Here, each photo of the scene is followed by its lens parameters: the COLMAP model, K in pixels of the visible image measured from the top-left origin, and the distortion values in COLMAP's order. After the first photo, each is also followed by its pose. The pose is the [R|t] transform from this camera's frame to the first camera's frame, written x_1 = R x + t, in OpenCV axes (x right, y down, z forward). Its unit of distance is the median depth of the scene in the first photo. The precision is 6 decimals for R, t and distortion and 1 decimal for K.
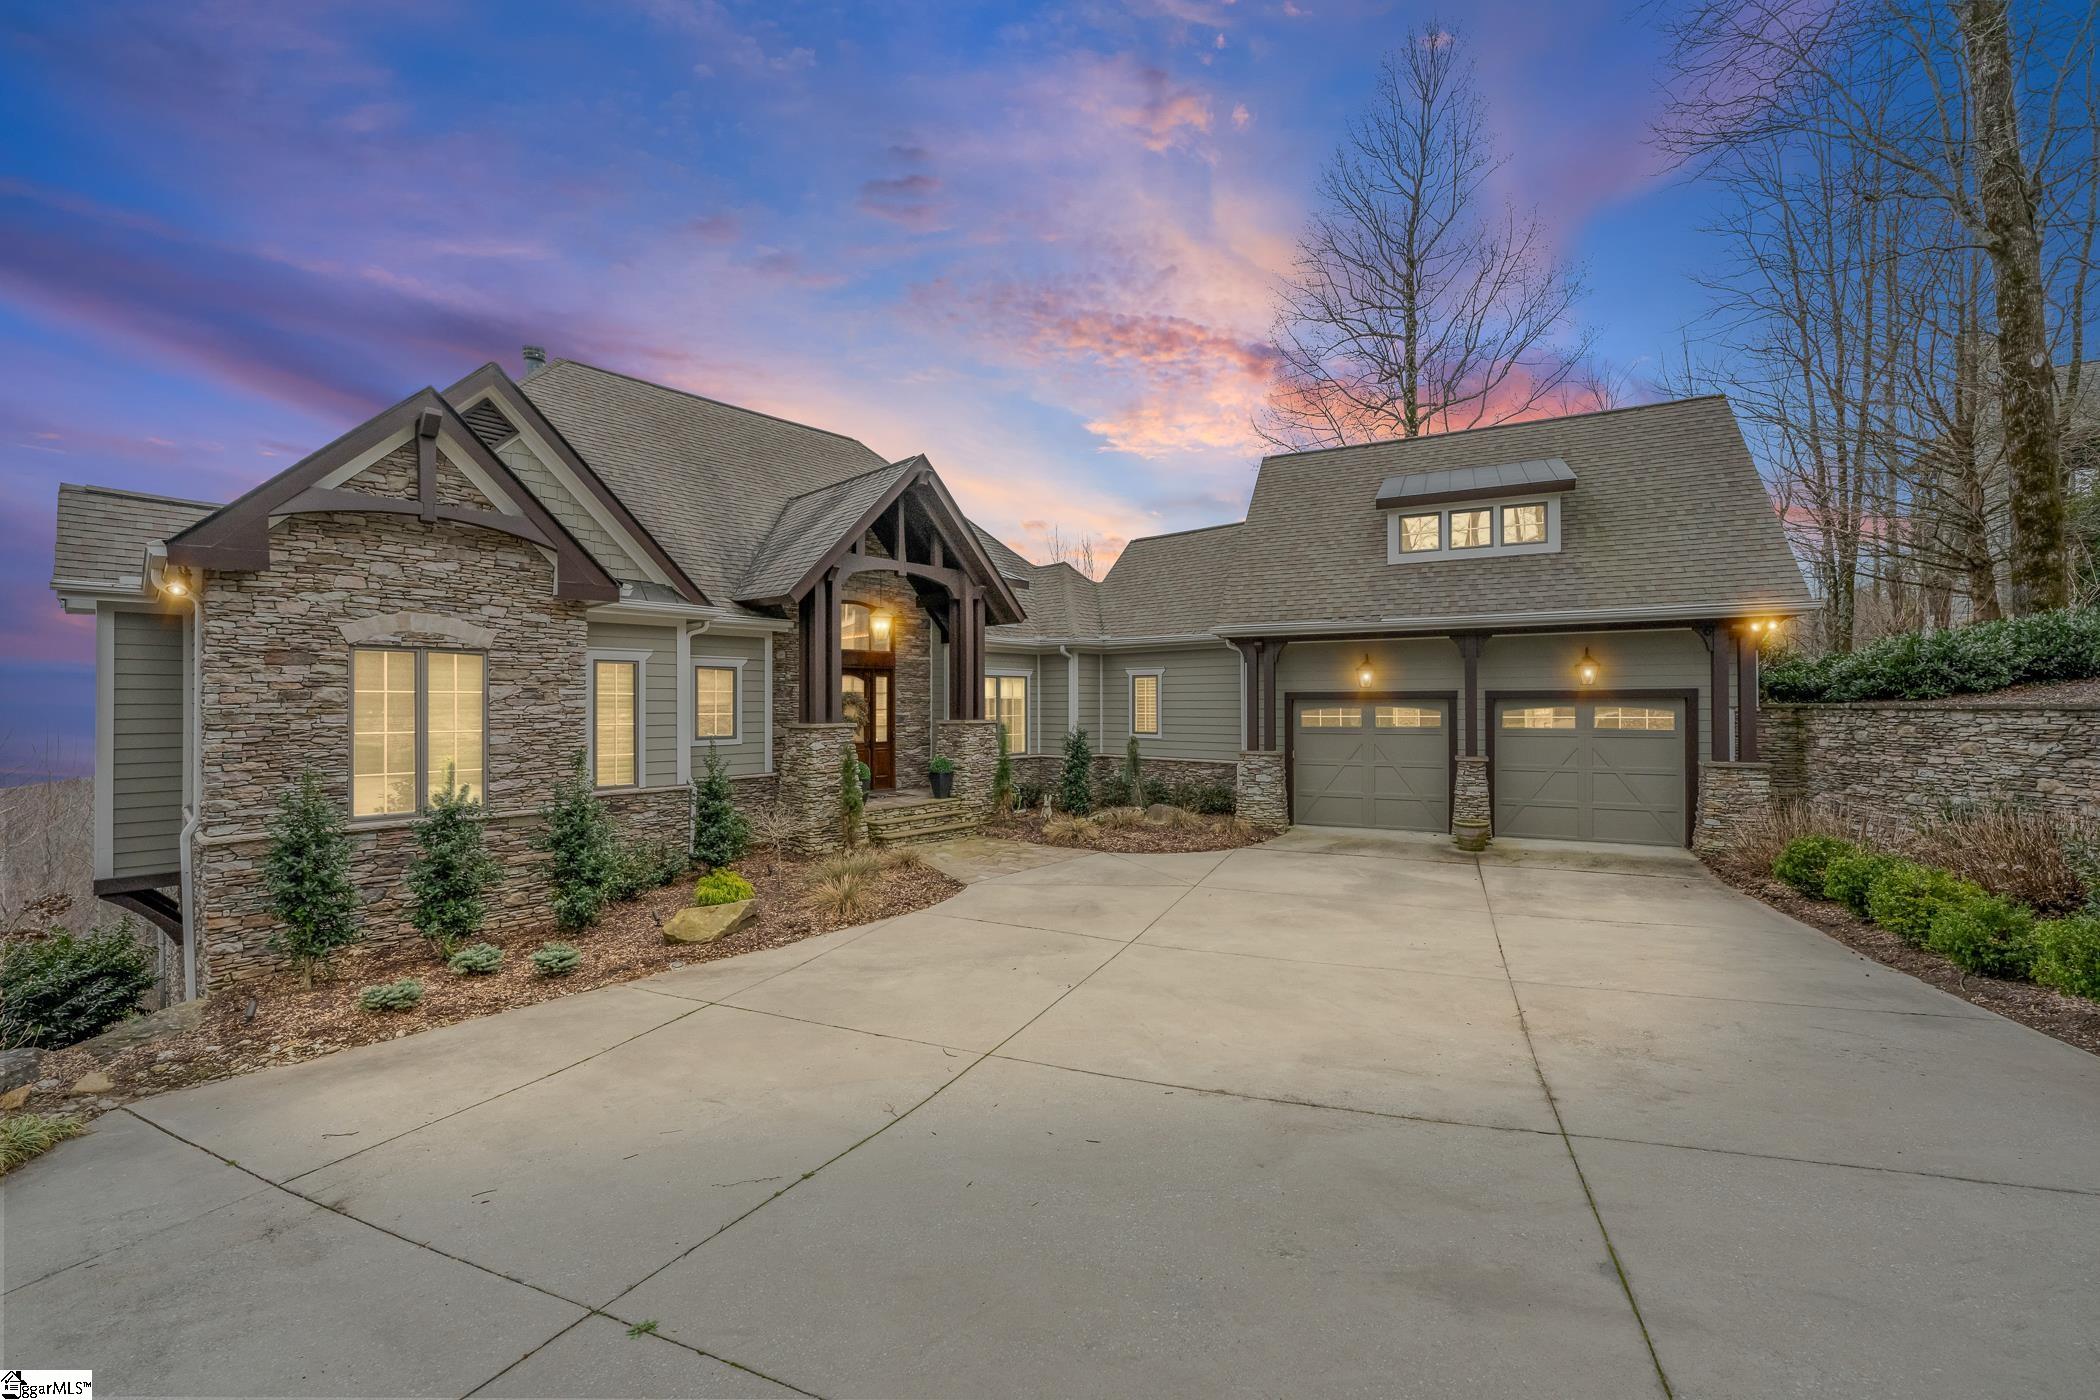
lens RADIAL K [[823.6, 0, 1051.0], [0, 823.6, 702.3], [0, 0, 1]] dist [0.000138, 0.000036]
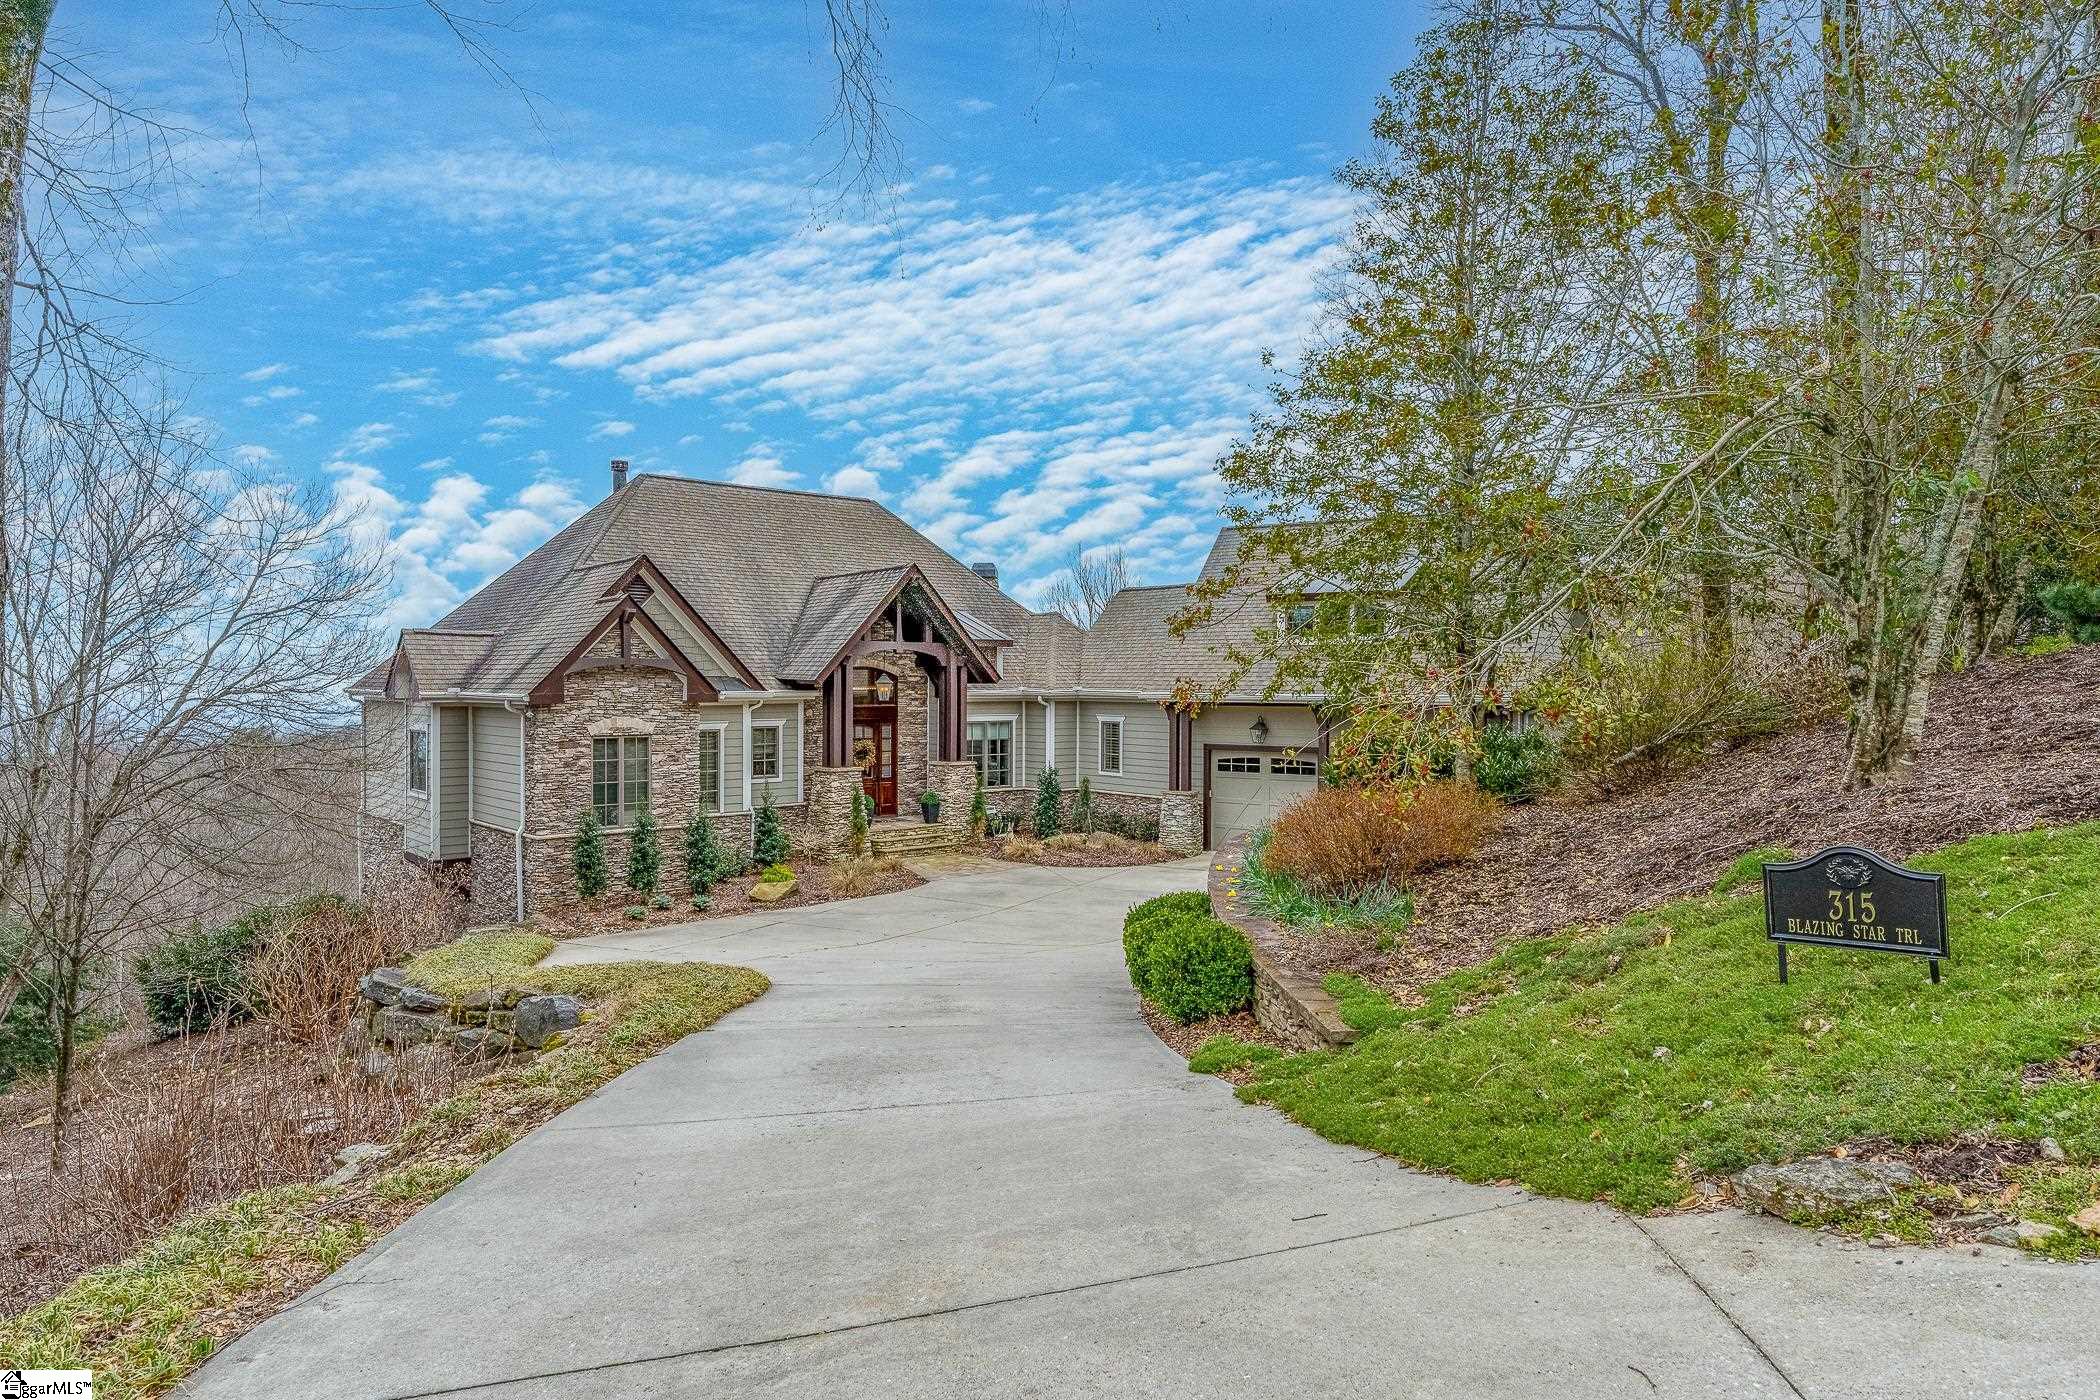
lens RADIAL K [[1219.1, 0, 1047.4], [0, 1219.1, 697.6], [0, 0, 1]] dist [-0.001878, 0.000380]
pose [[0.993643, 0.007994, -0.112296, 0.285969], [-0.006538, 0.999890, 0.013328, -0.116156], [0.112390, -0.012510, 0.993585, -0.948861]]
